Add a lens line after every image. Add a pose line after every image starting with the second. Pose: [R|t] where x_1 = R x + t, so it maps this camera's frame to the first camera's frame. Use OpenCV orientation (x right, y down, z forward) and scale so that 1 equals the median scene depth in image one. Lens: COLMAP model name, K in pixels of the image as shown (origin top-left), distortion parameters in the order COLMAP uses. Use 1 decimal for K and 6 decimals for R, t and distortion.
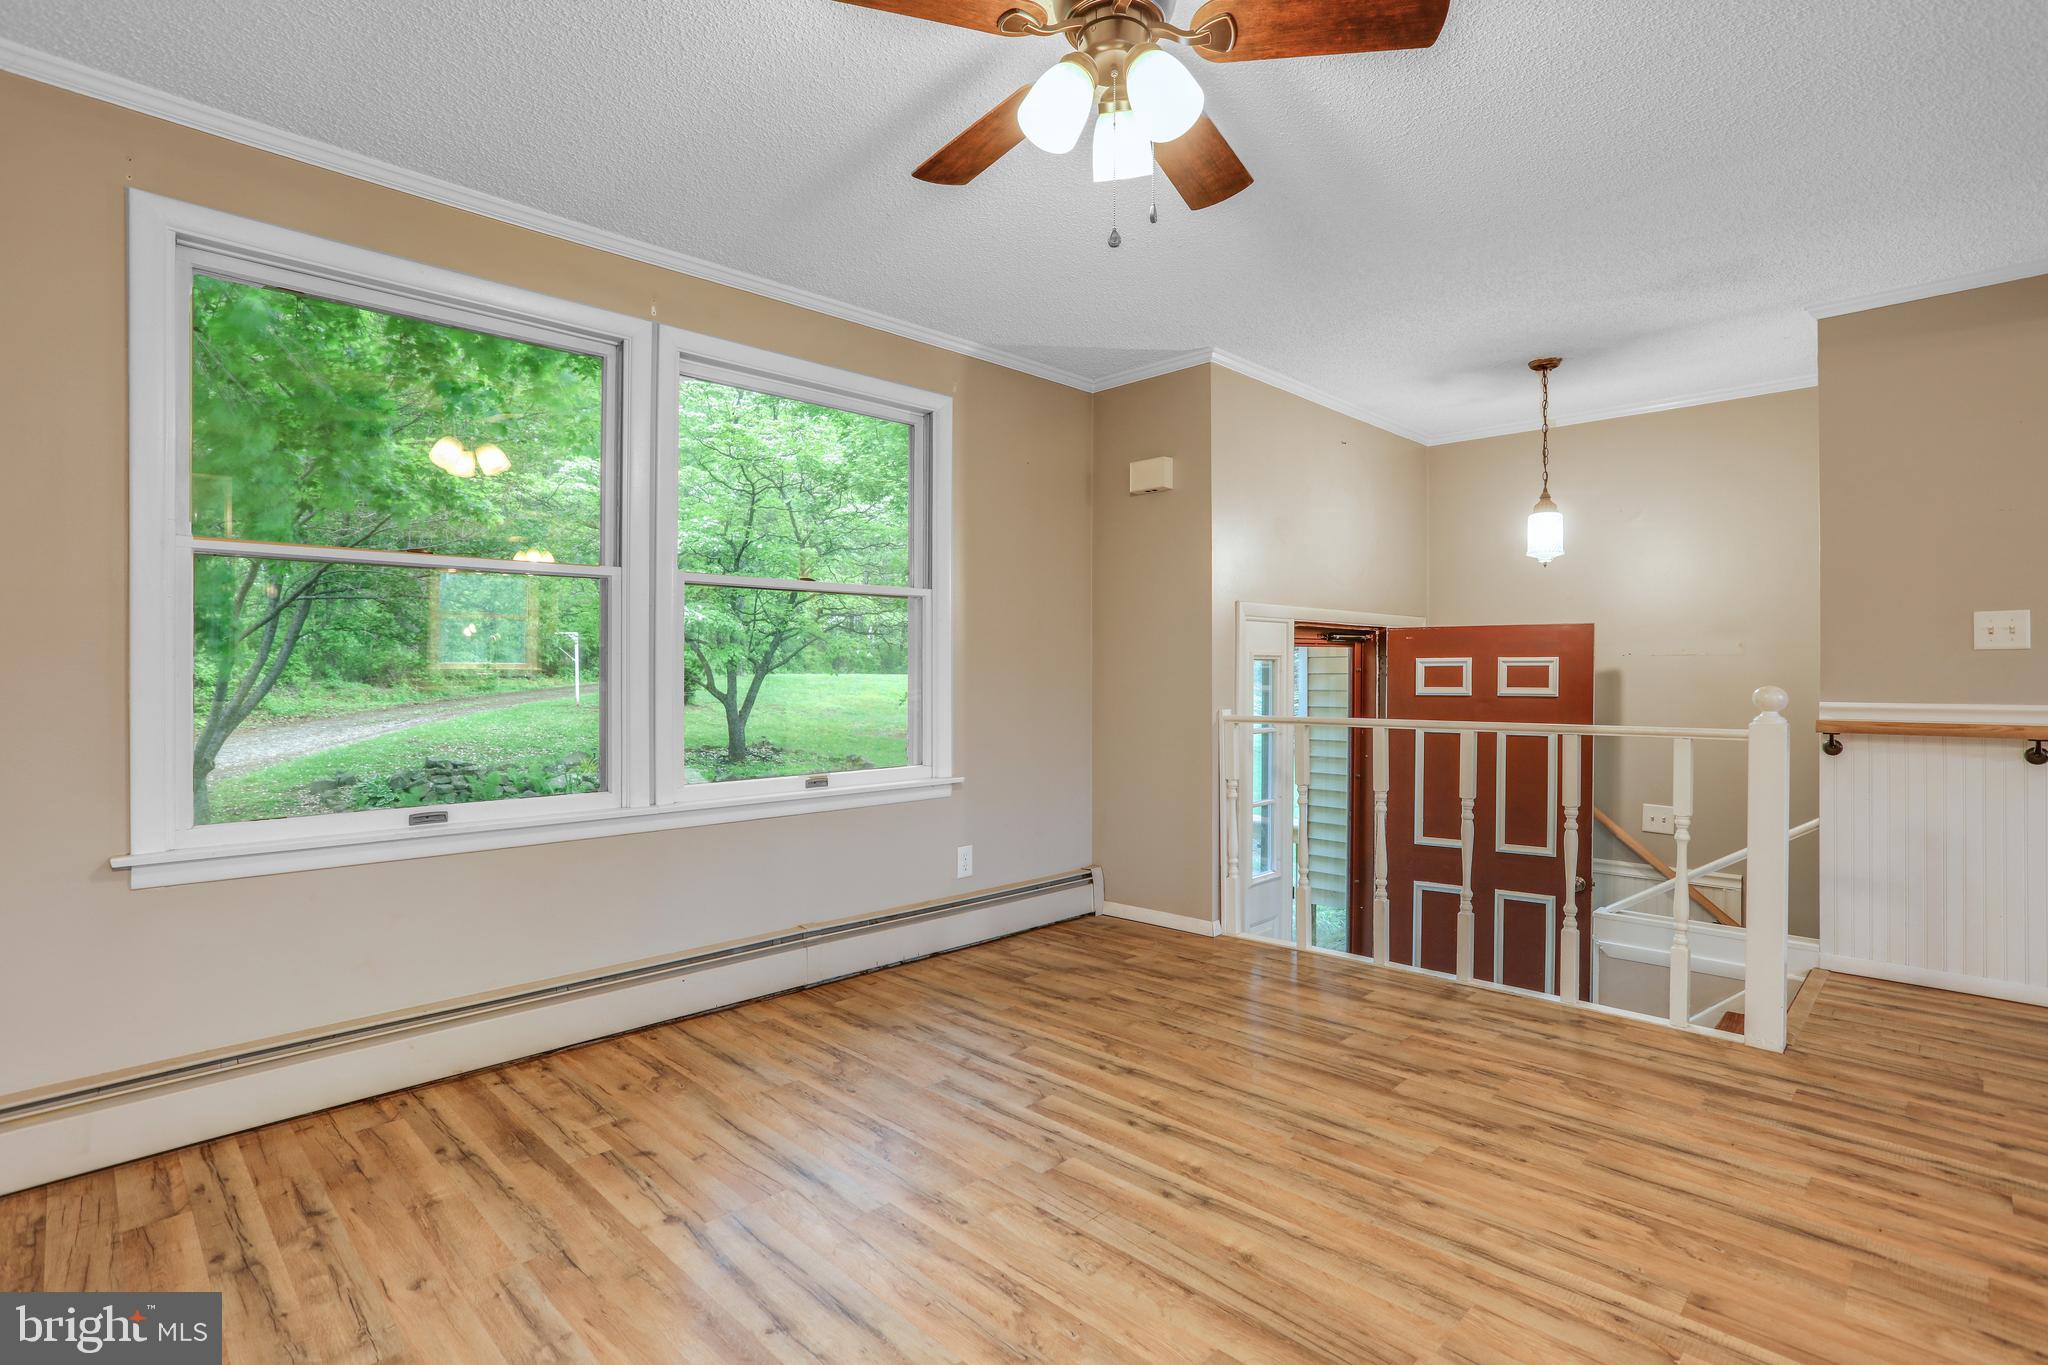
lens RADIAL K [[986.6, 0, 1017.4], [0, 986.6, 657.9], [0, 0, 1]] dist [-0.052280, 0.027502]
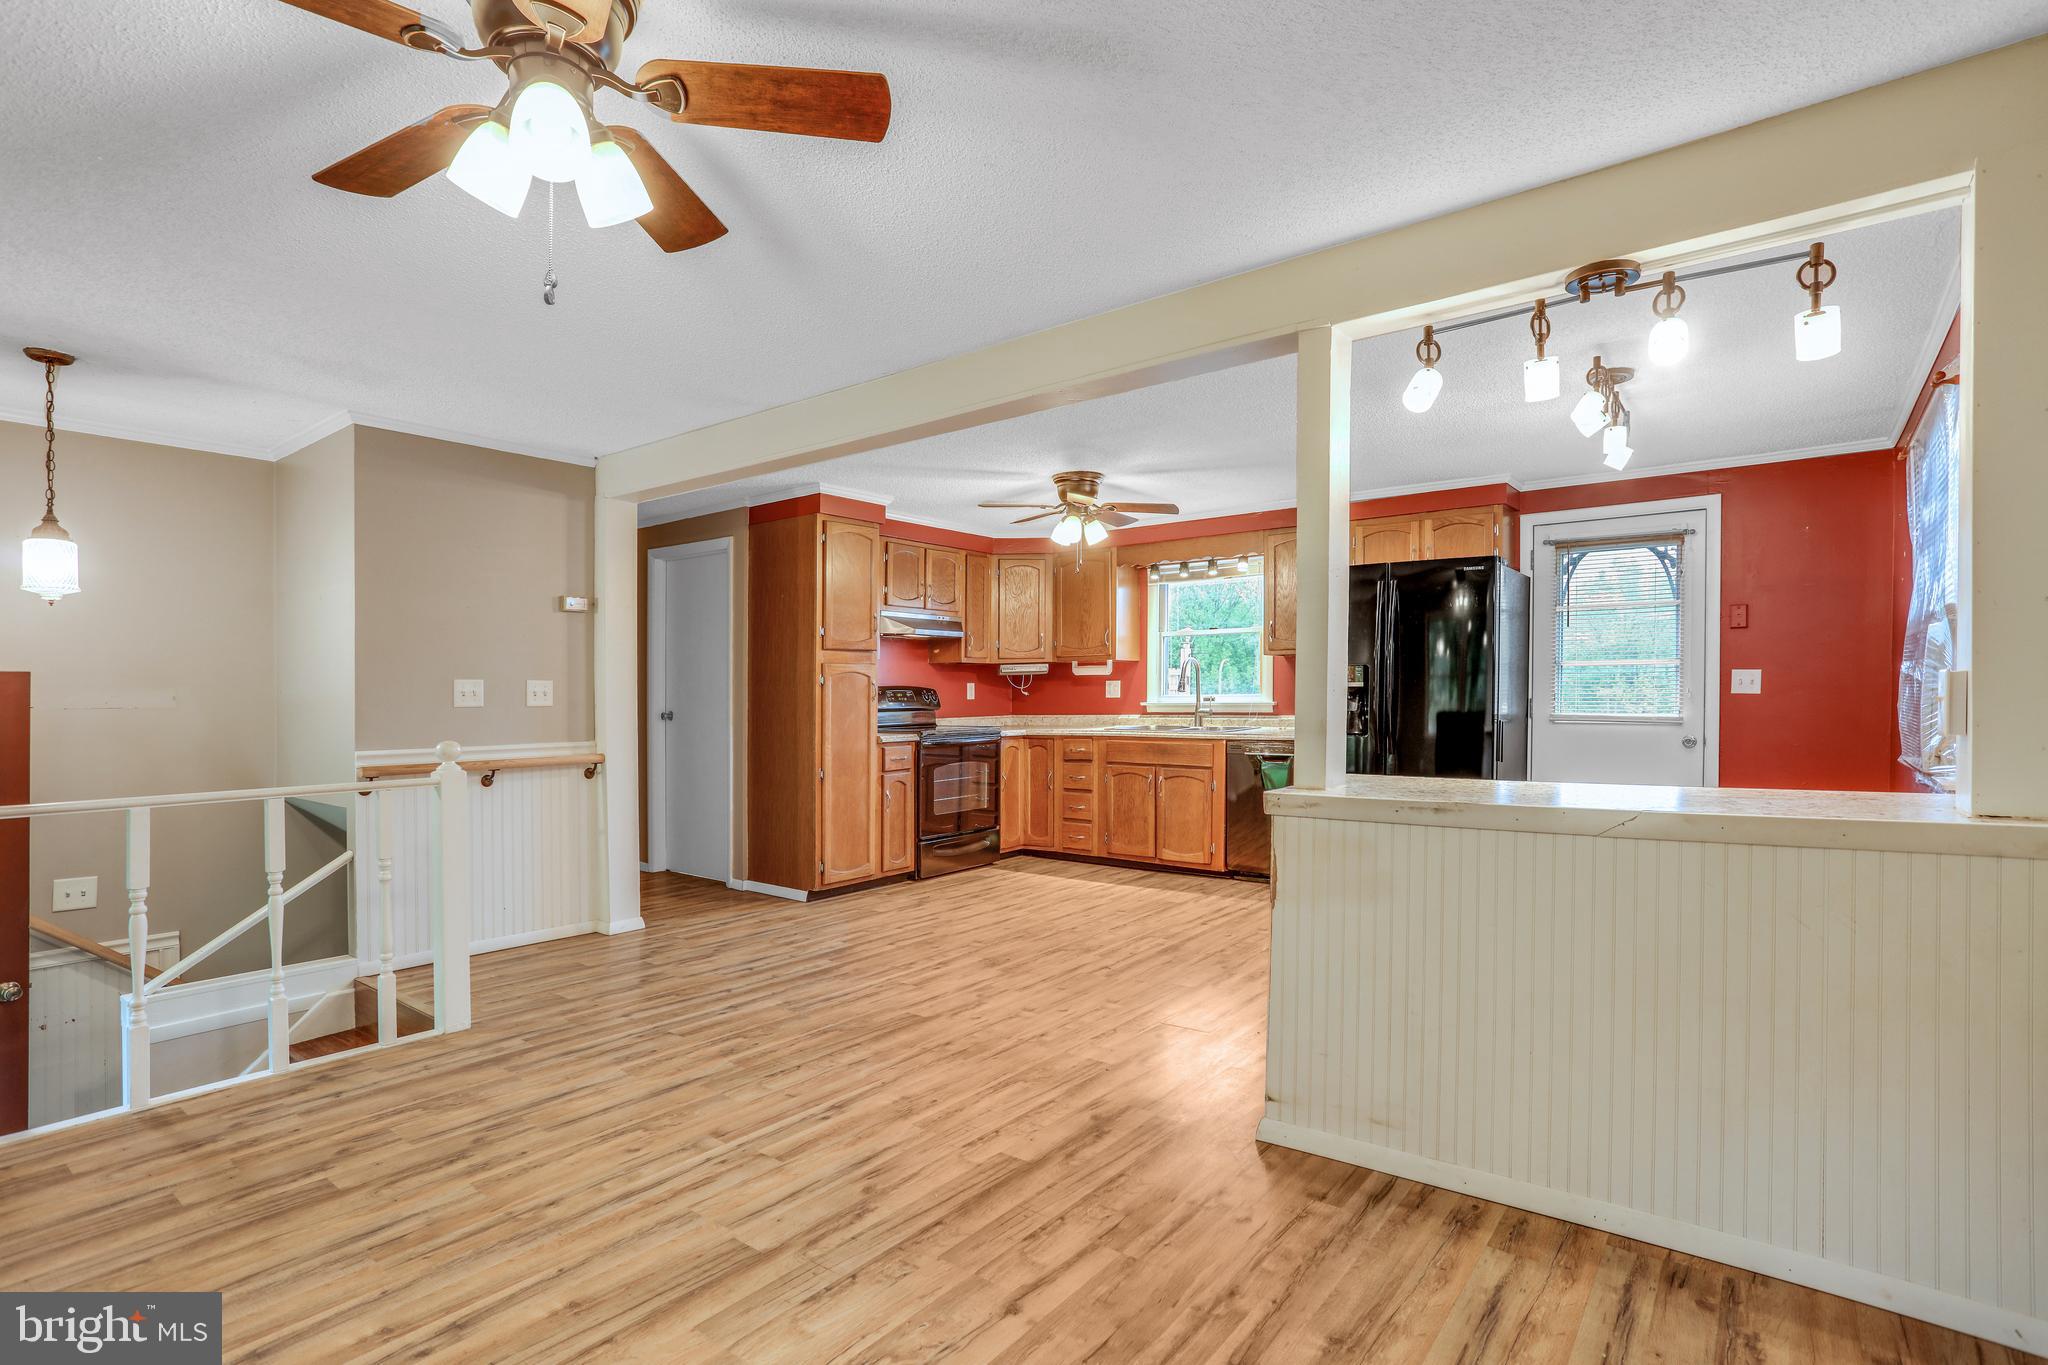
lens RADIAL K [[986.1, 0, 1053.3], [0, 986.1, 703.1], [0, 0, 1]] dist [-0.059777, 0.031083]
pose [[-0.140900, -0.004824, 0.990012, -0.567108], [-0.006651, 0.999970, 0.003926, -0.029135], [-0.990002, -0.006031, -0.140927, 0.412518]]
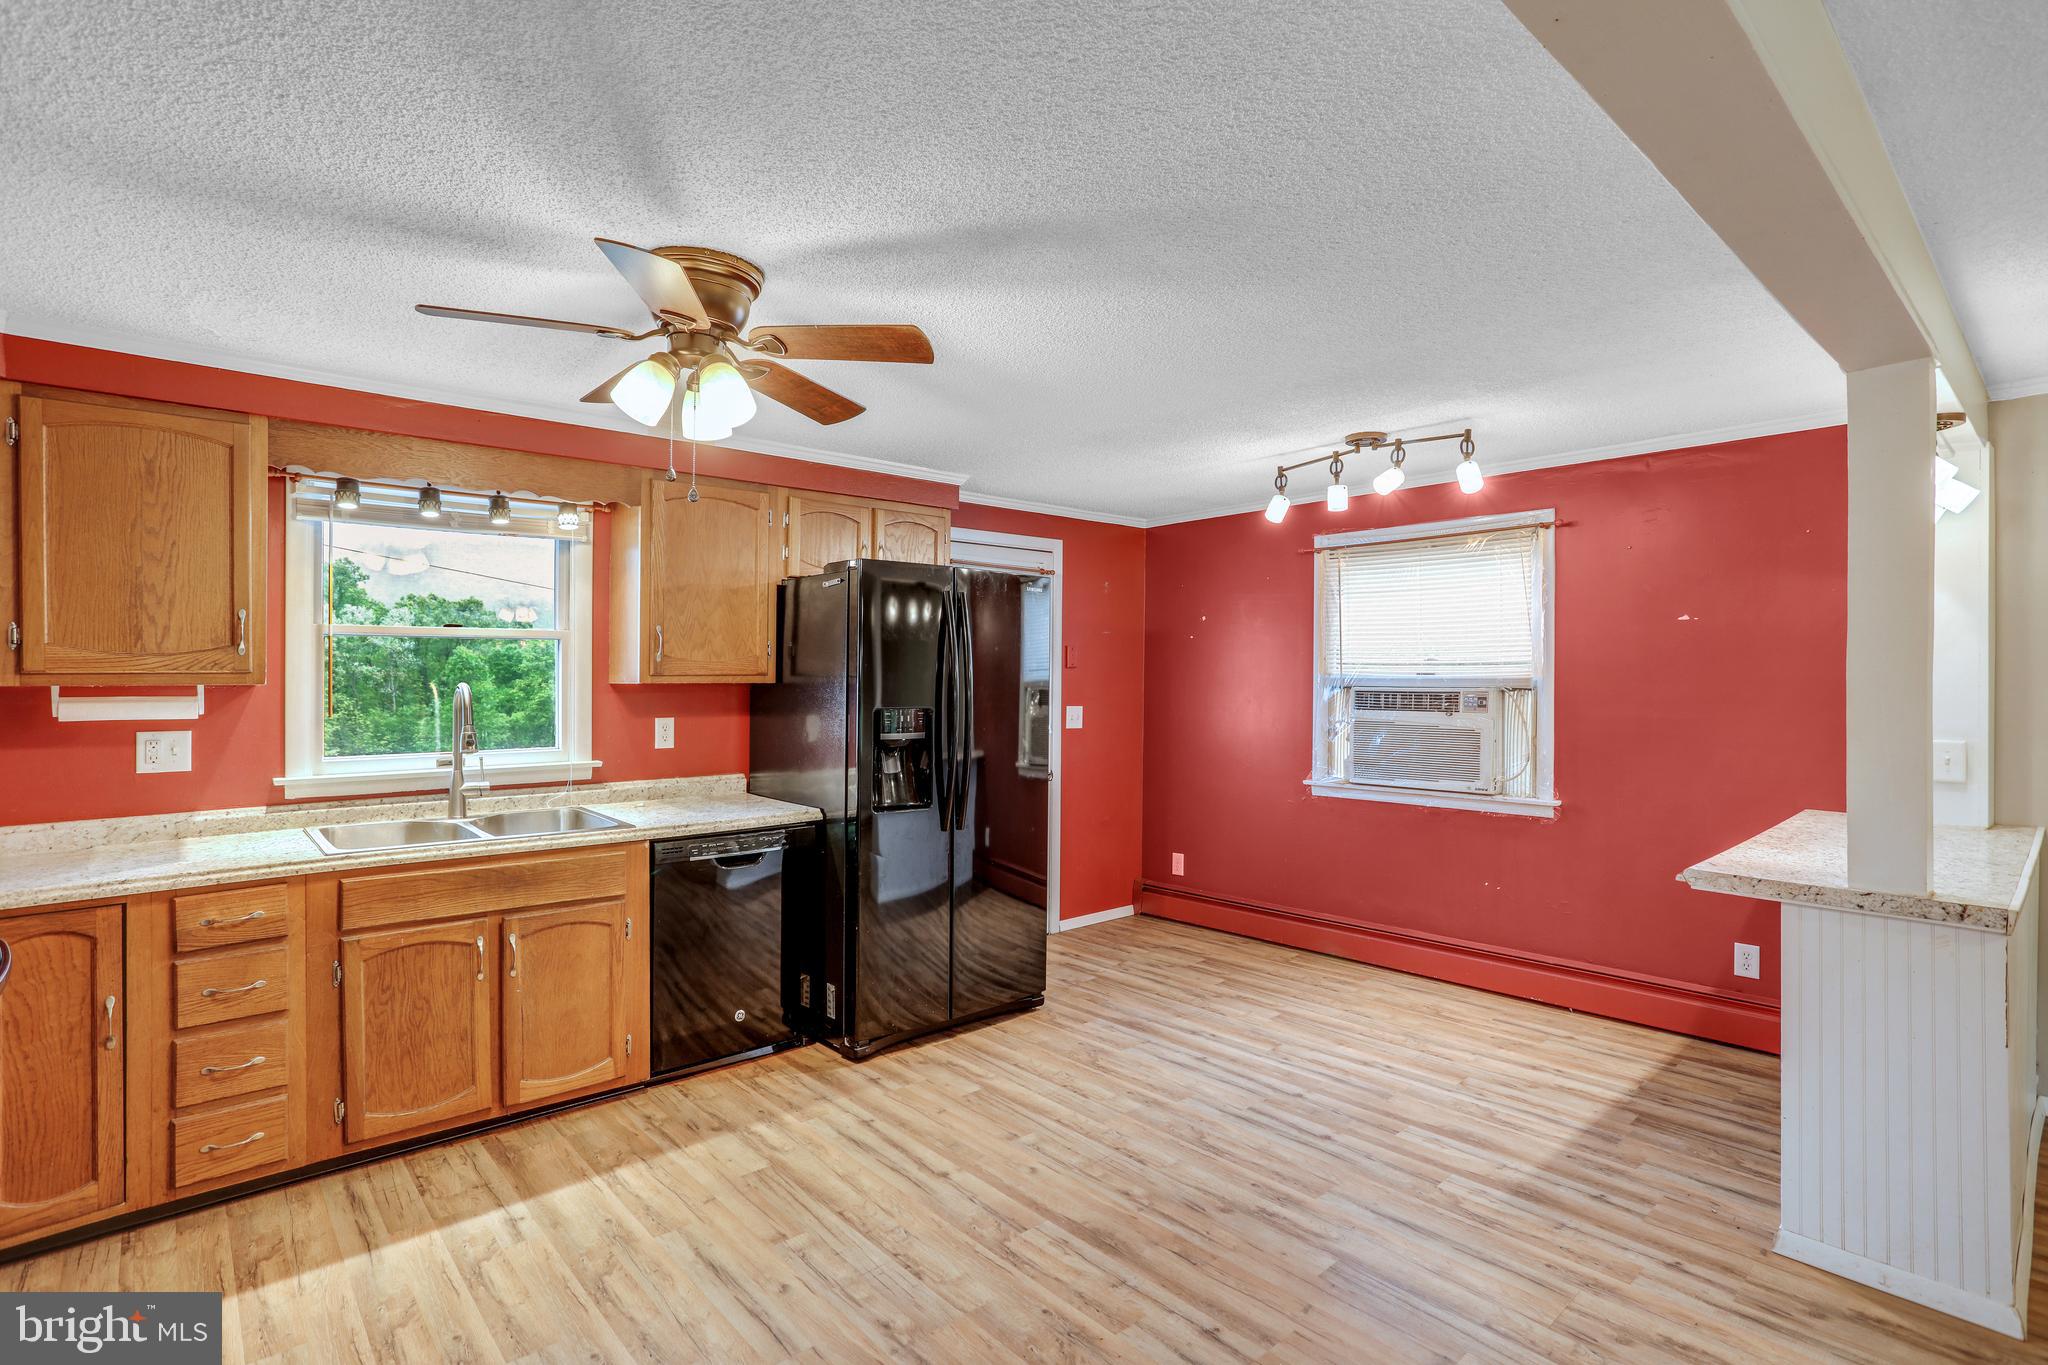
lens RADIAL K [[977.7, 0, 1024.0], [0, 977.7, 682.5], [0, 0, 1]] dist [-0.048562, 0.030657]
pose [[-0.998124, 0.007588, 0.060750, 1.079326], [0.006708, 0.999870, -0.014676, -0.115990], [-0.060853, -0.014241, -0.998045, 0.898967]]
